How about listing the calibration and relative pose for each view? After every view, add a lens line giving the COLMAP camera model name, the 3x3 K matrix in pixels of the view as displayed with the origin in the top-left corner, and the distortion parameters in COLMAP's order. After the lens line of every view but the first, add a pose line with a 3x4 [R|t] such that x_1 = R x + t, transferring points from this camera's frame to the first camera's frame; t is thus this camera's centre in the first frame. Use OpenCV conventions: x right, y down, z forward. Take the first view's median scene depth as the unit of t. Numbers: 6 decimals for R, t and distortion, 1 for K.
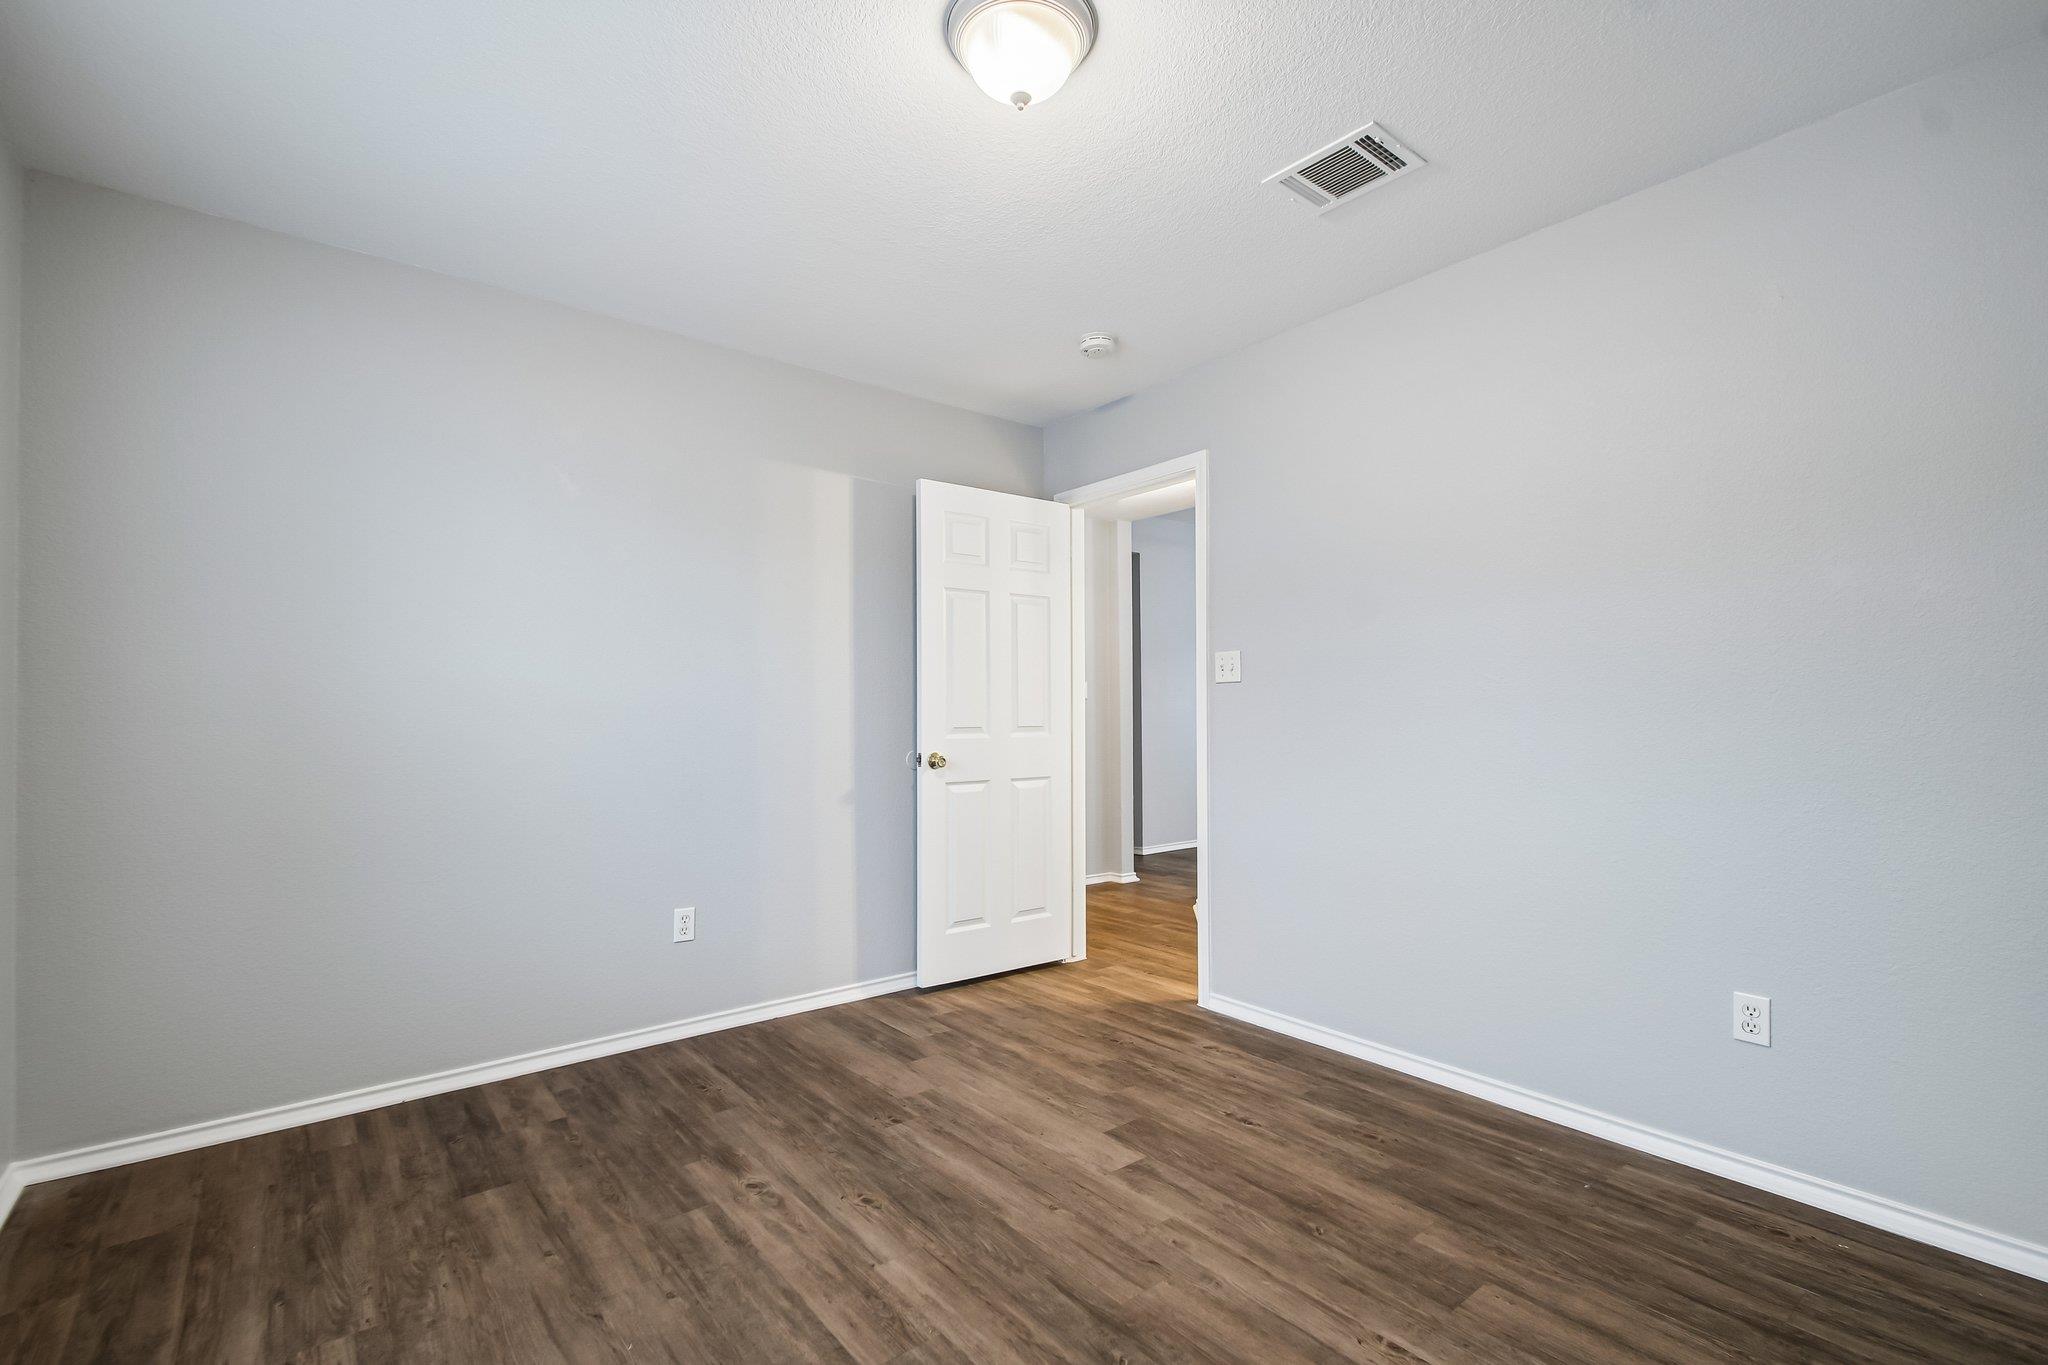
lens RADIAL K [[904.7, 0, 1020.3], [0, 904.7, 721.8], [0, 0, 1]] dist [0.026474, -0.013673]
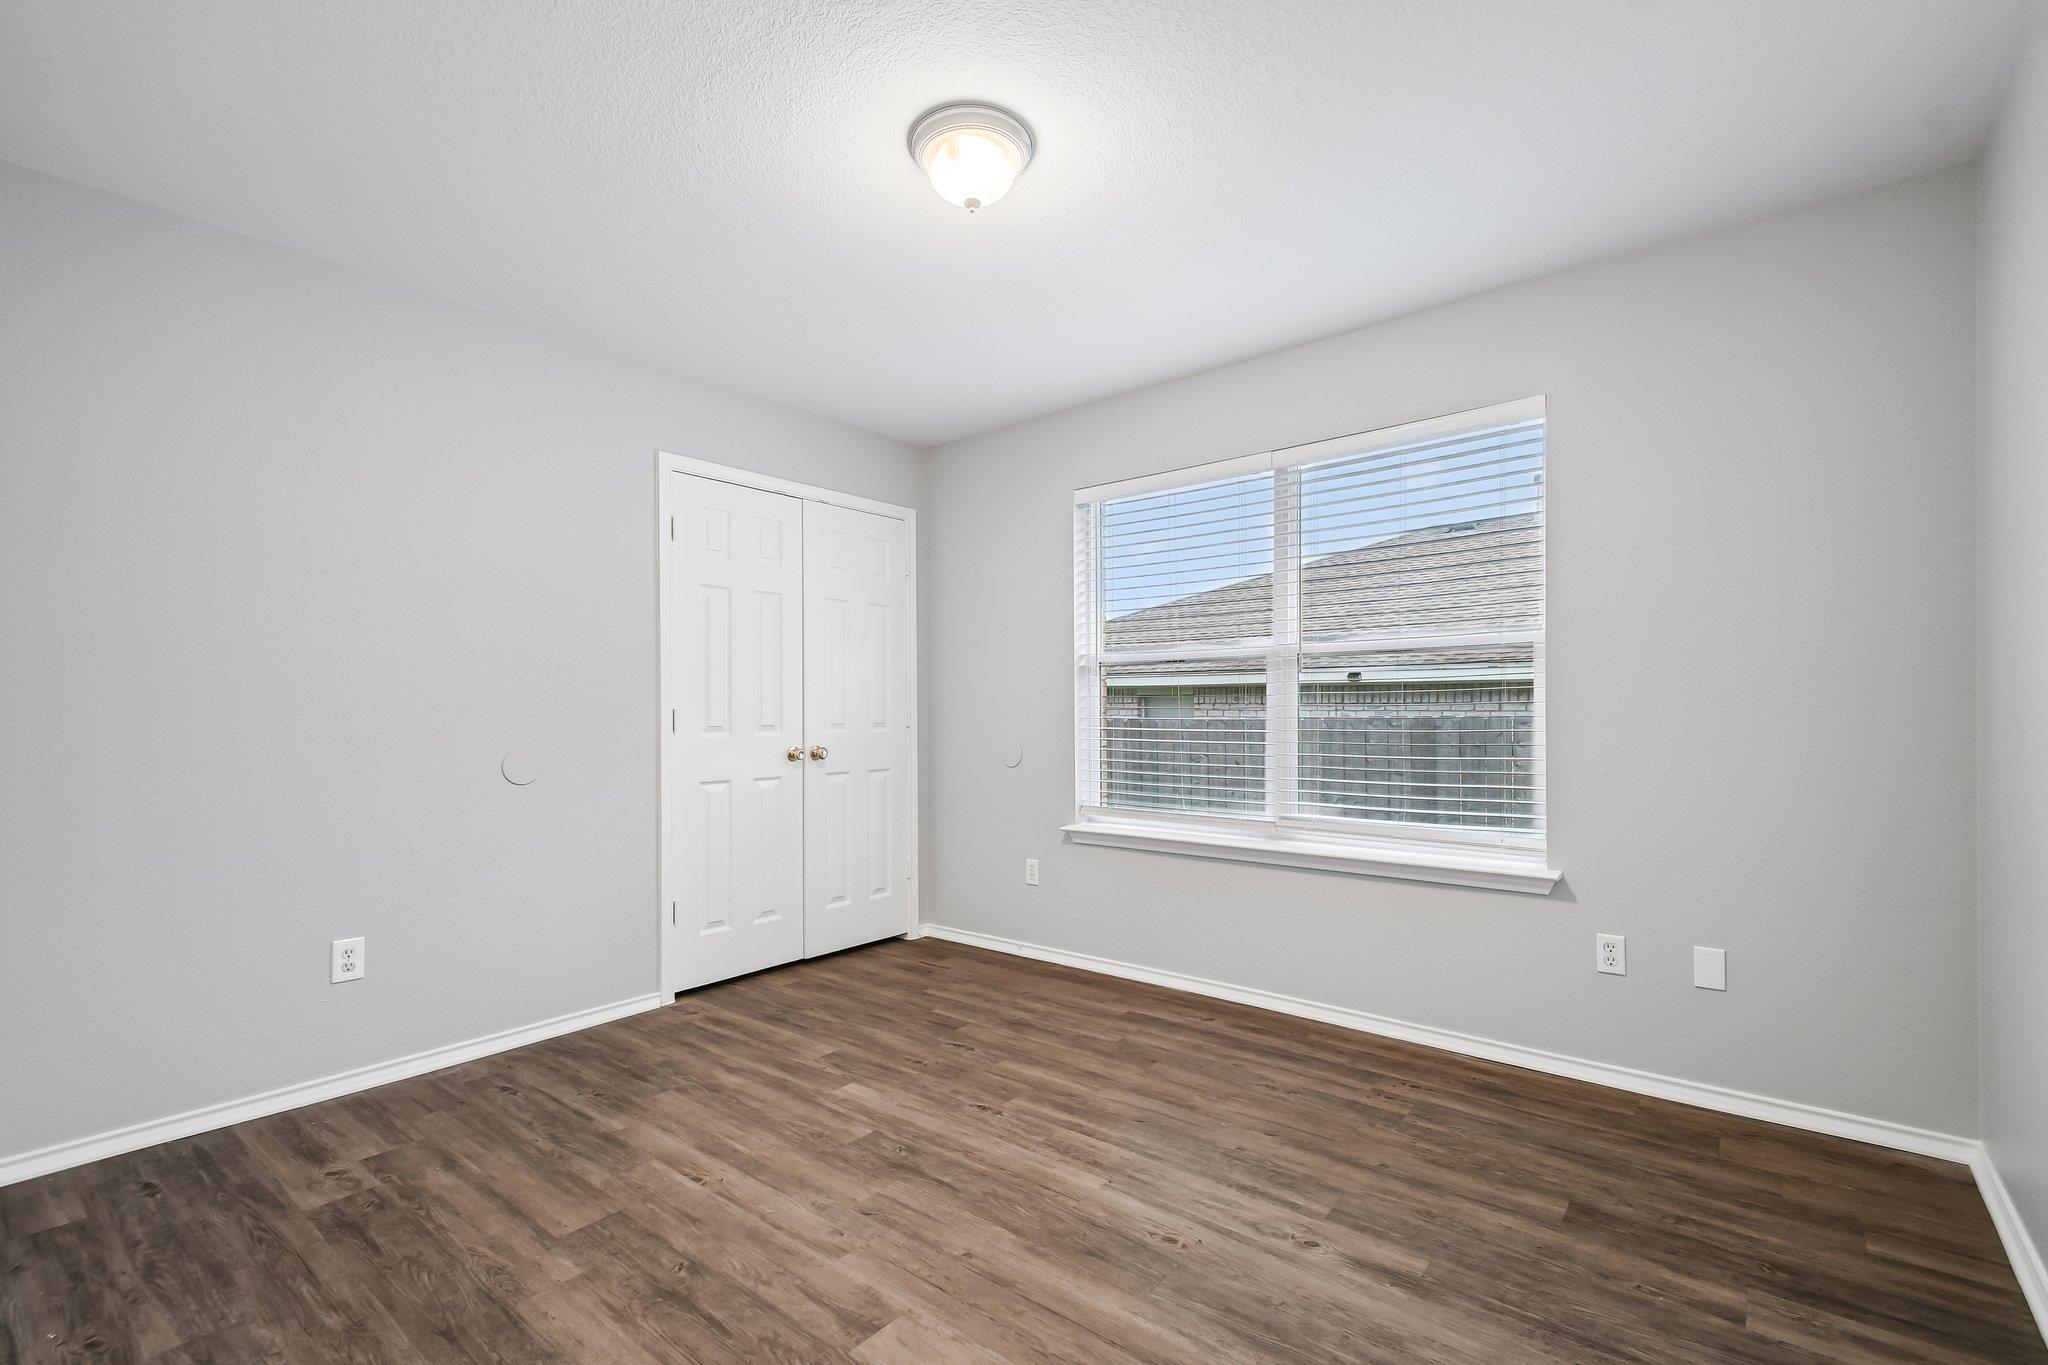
lens RADIAL K [[904.7, 0, 1020.3], [0, 904.7, 721.8], [0, 0, 1]] dist [0.026474, -0.013673]
pose [[-0.978539, 0.008907, -0.205869, 0.174508], [0.005970, 0.999871, 0.014880, -0.011307], [0.205975, 0.013332, -0.978466, 1.977561]]
